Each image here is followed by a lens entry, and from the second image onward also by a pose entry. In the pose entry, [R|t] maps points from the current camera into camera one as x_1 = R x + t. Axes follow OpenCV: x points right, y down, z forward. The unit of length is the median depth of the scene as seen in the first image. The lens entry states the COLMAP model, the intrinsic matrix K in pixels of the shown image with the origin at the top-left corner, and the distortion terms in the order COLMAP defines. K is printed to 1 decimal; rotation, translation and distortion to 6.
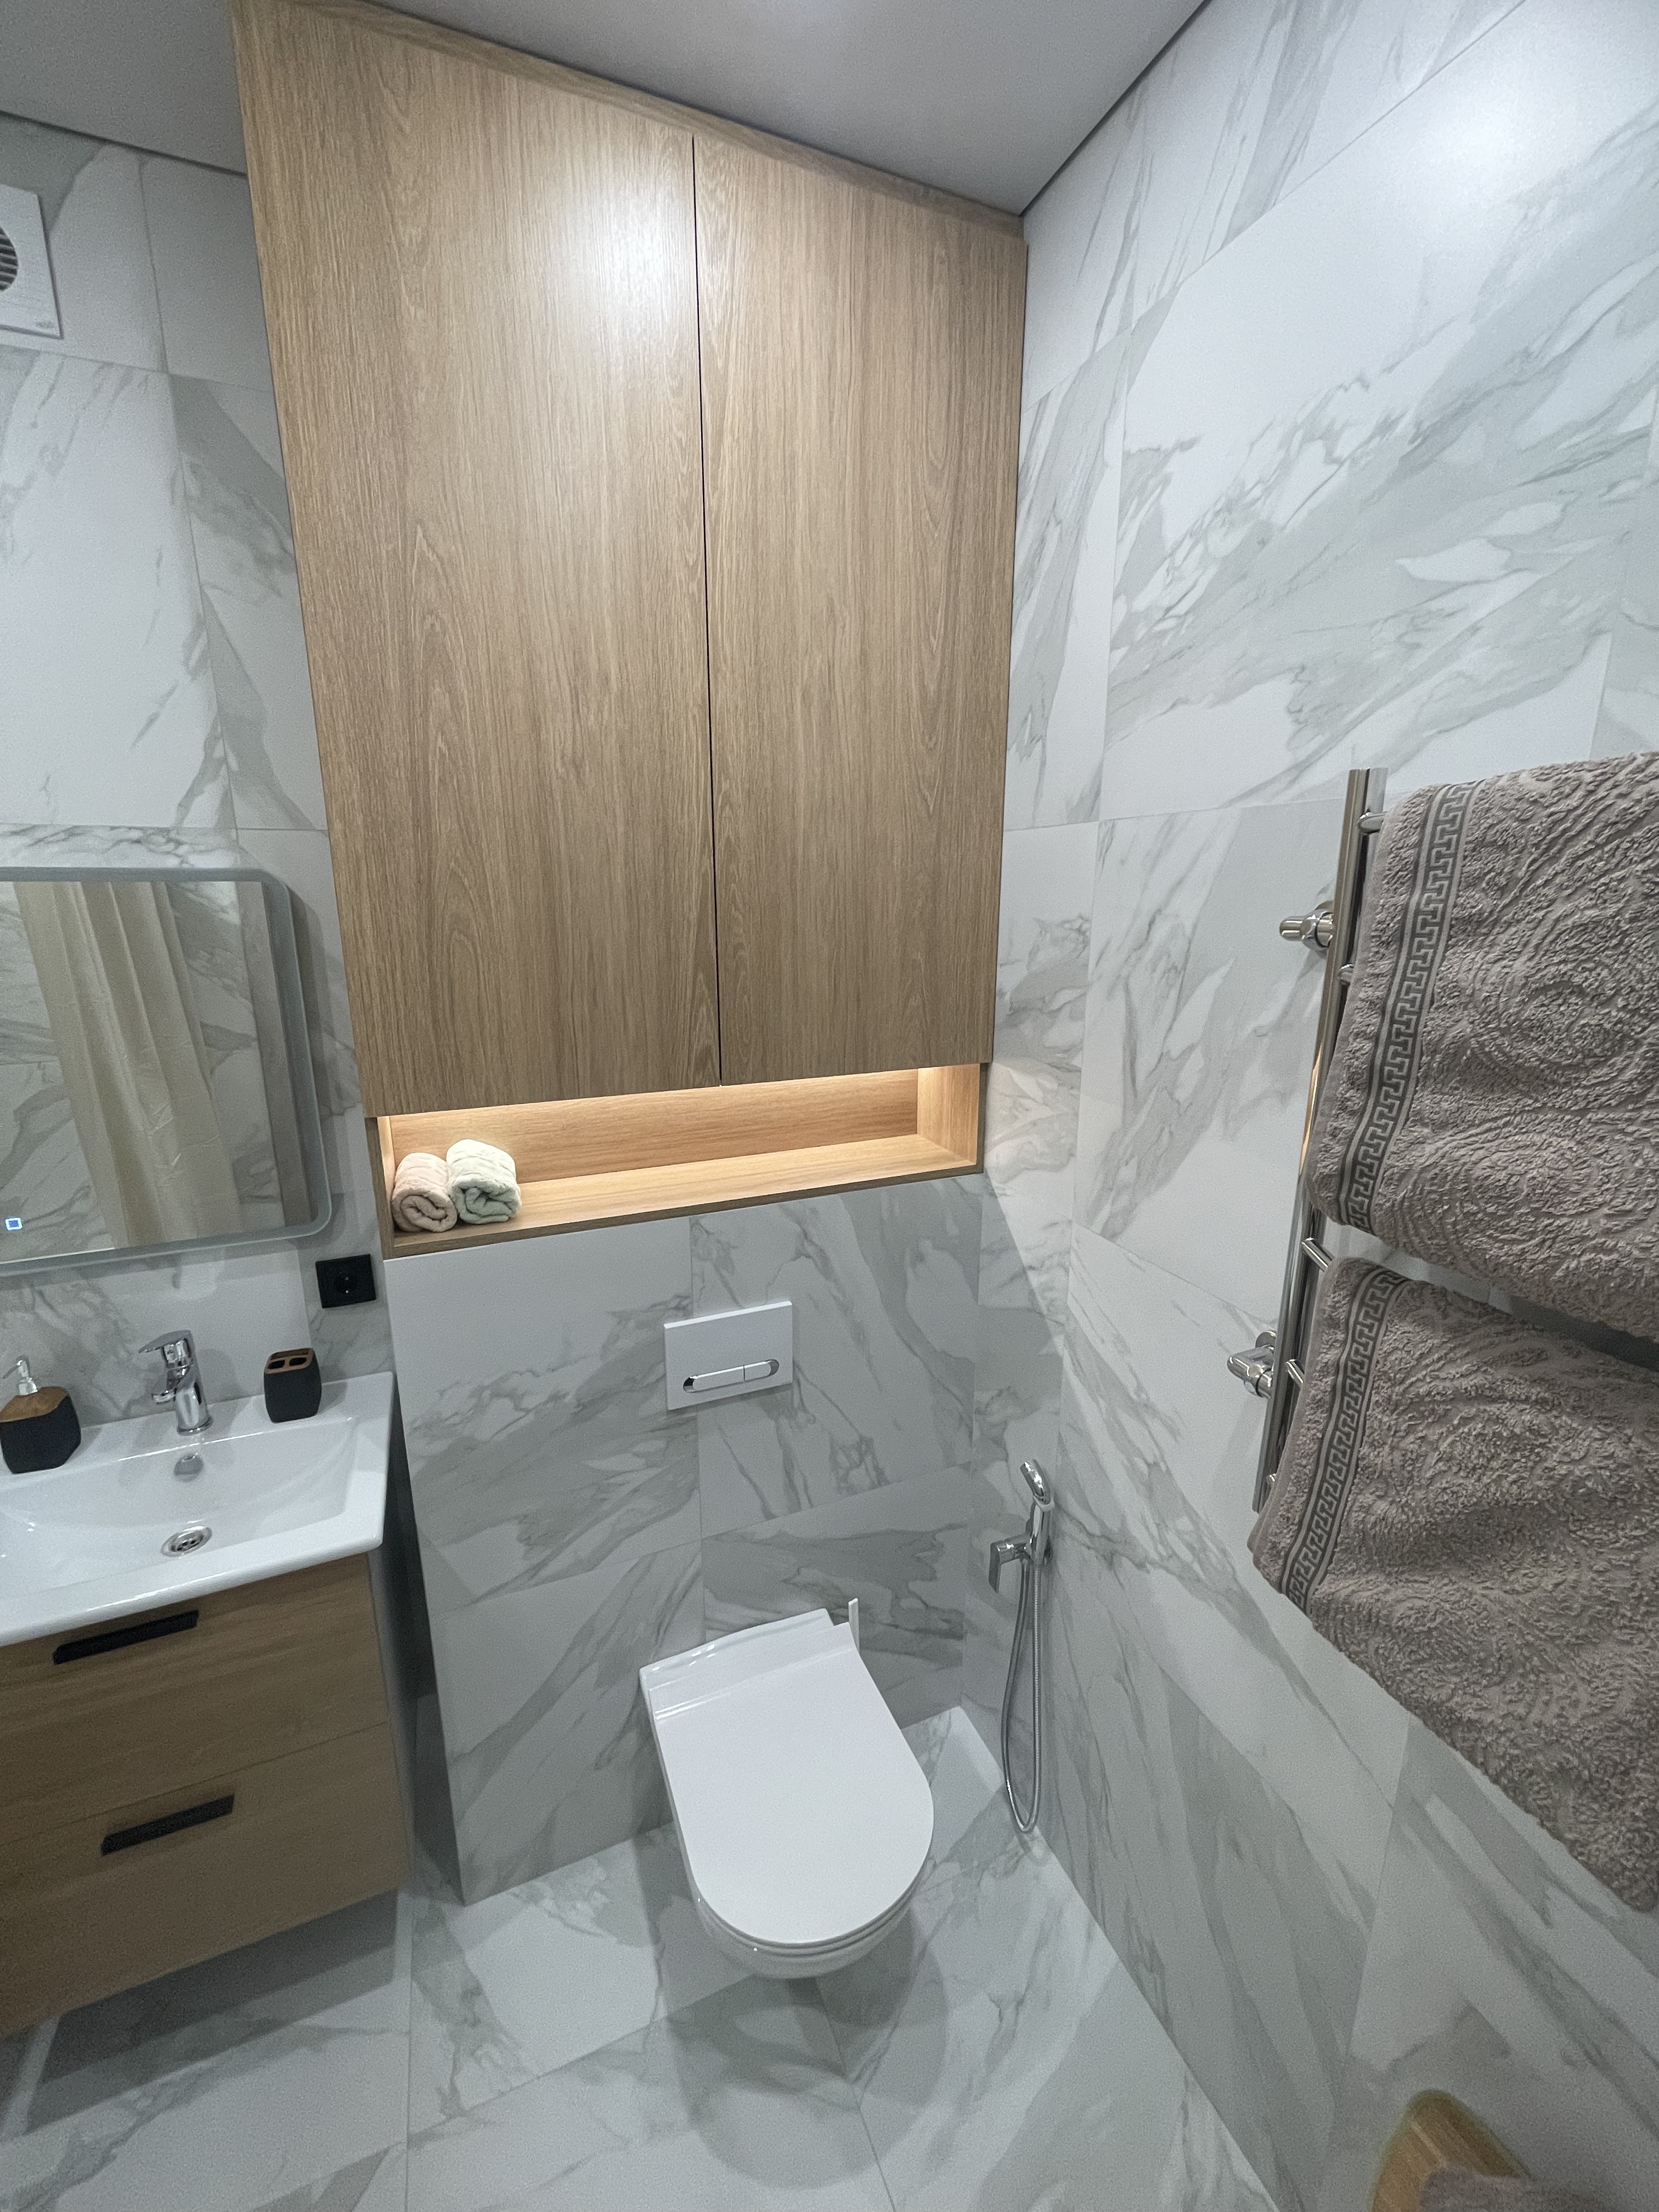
lens RADIAL K [[896.8, 0, 822.5], [0, 896.8, 1101.3], [0, 0, 1]] dist [-0.003248, 0.000705]
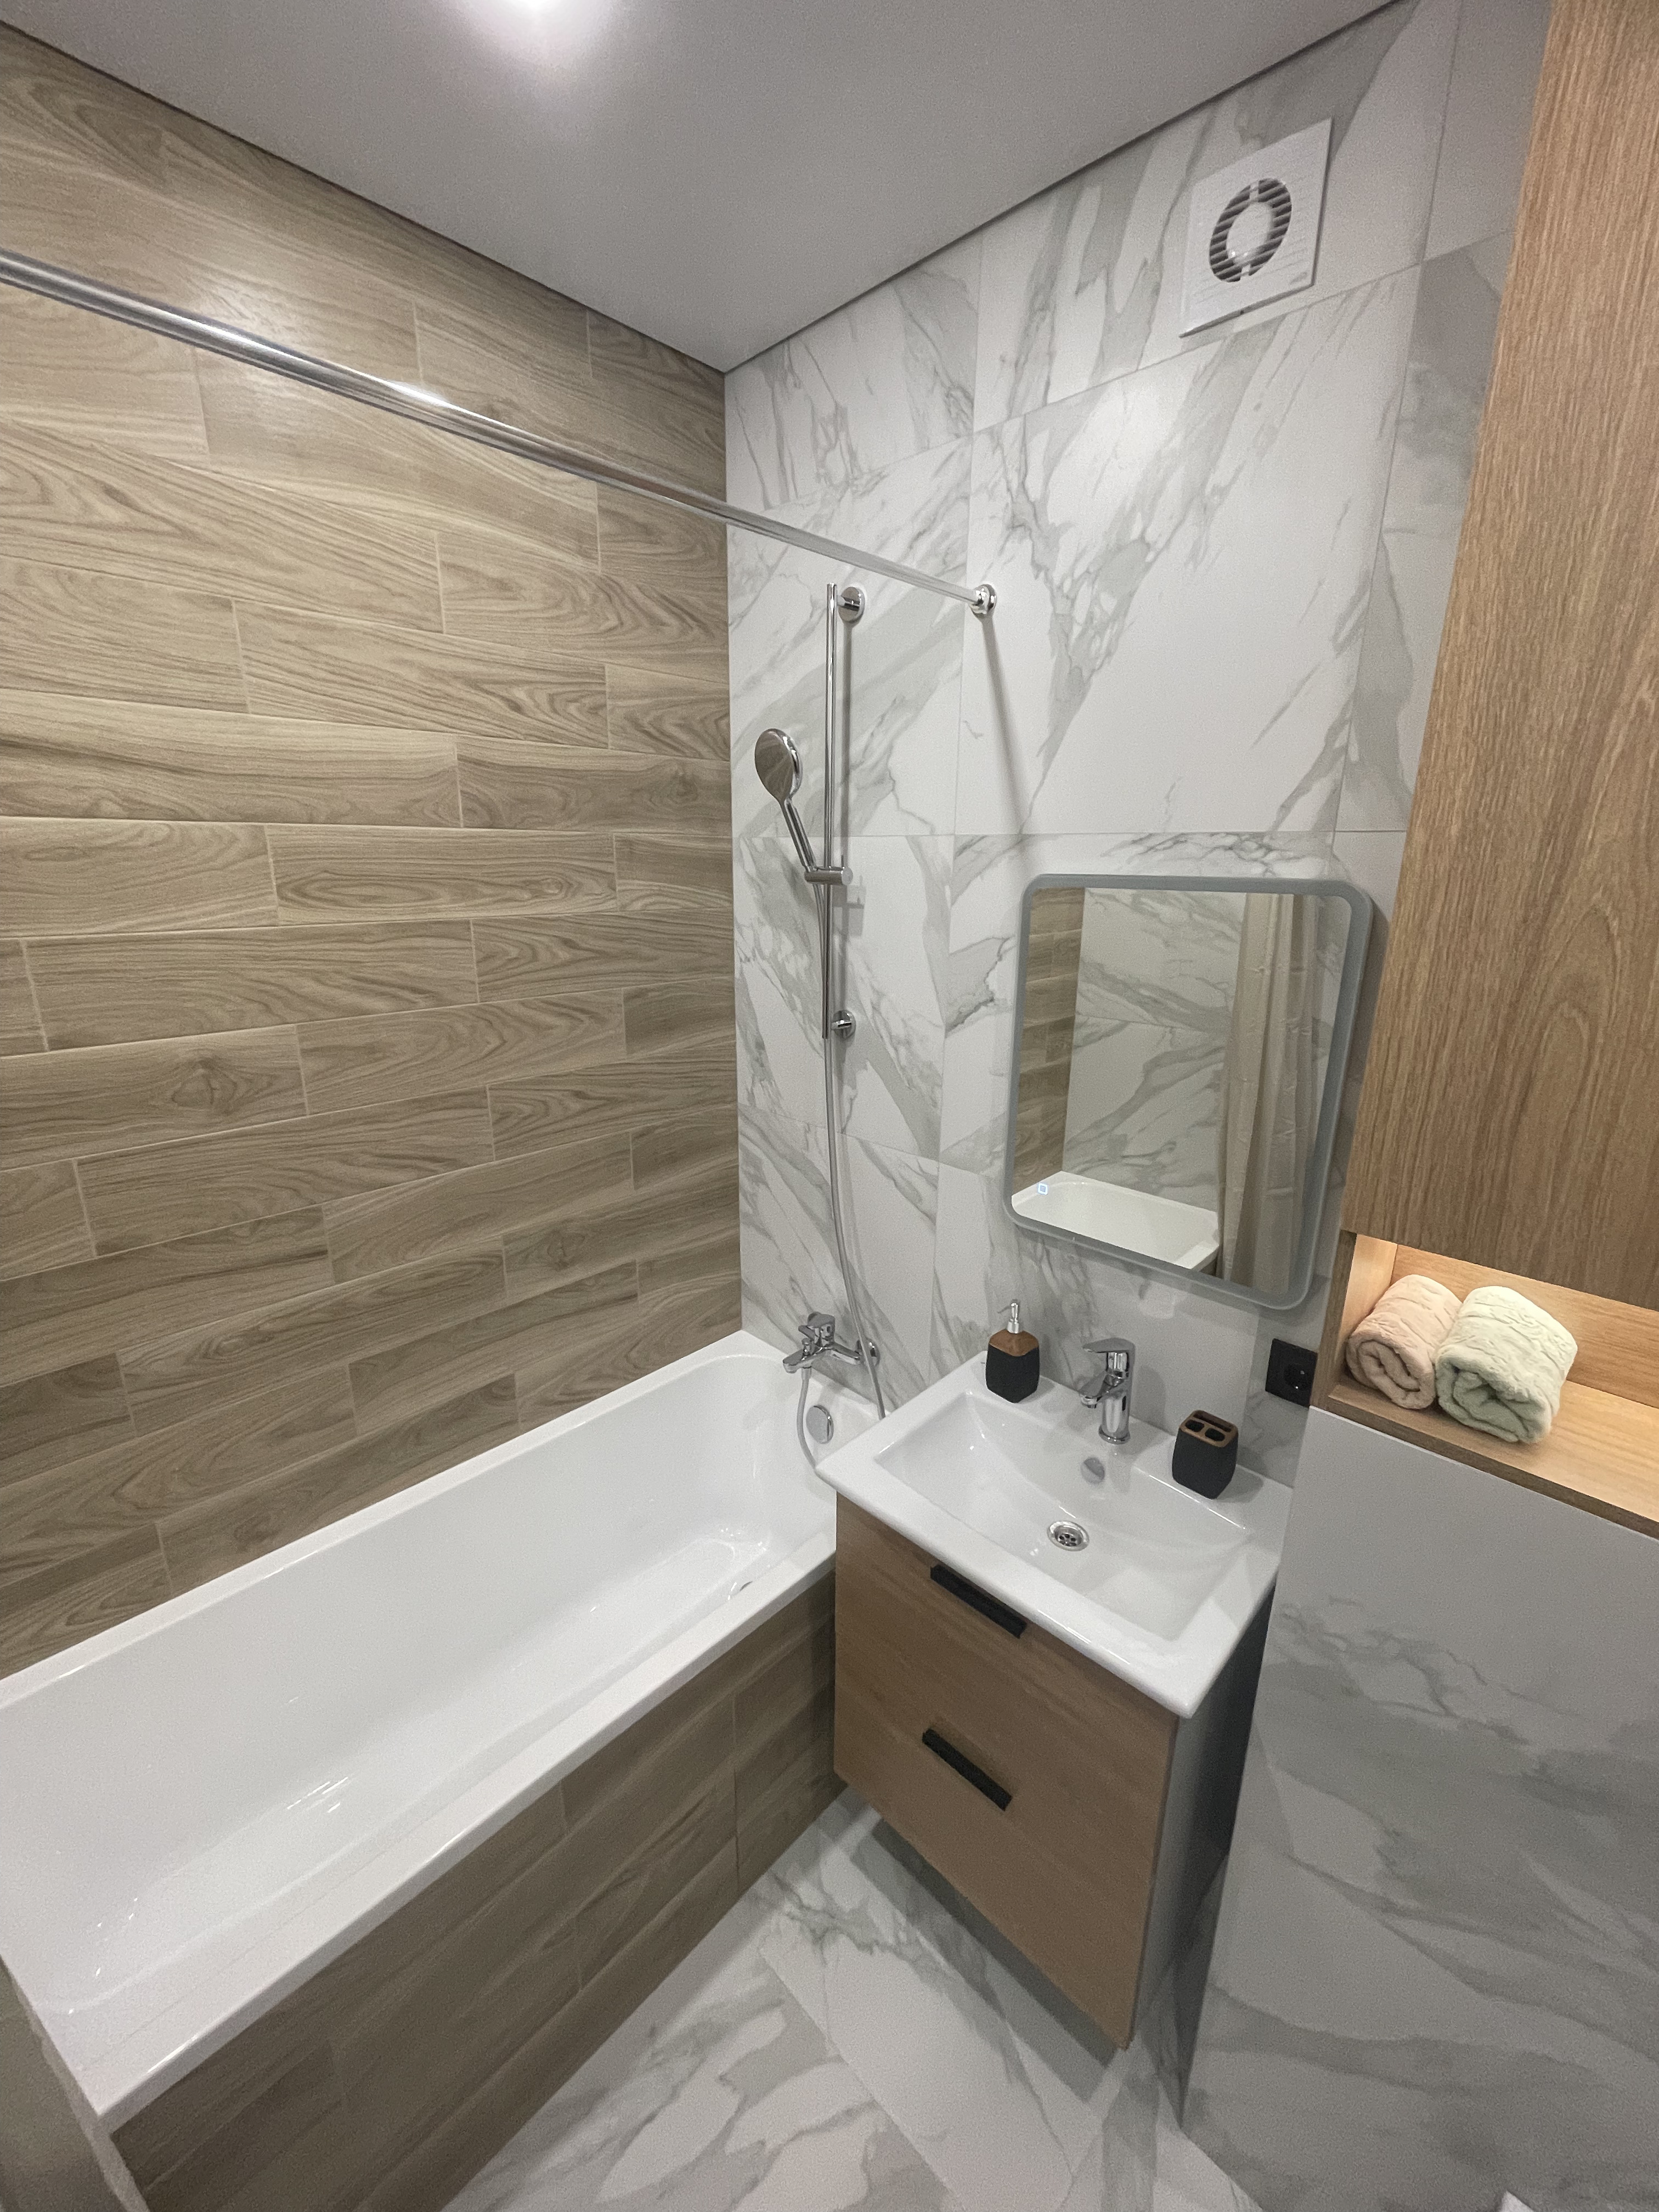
lens RADIAL K [[896.8, 0, 822.5], [0, 896.8, 1101.3], [0, 0, 1]] dist [-0.003248, 0.000705]
pose [[0.392527, 0.251923, -0.884566, -0.040151], [-0.223244, 0.959092, 0.174083, -0.103958], [0.892236, 0.129142, 0.432709, 0.248759]]
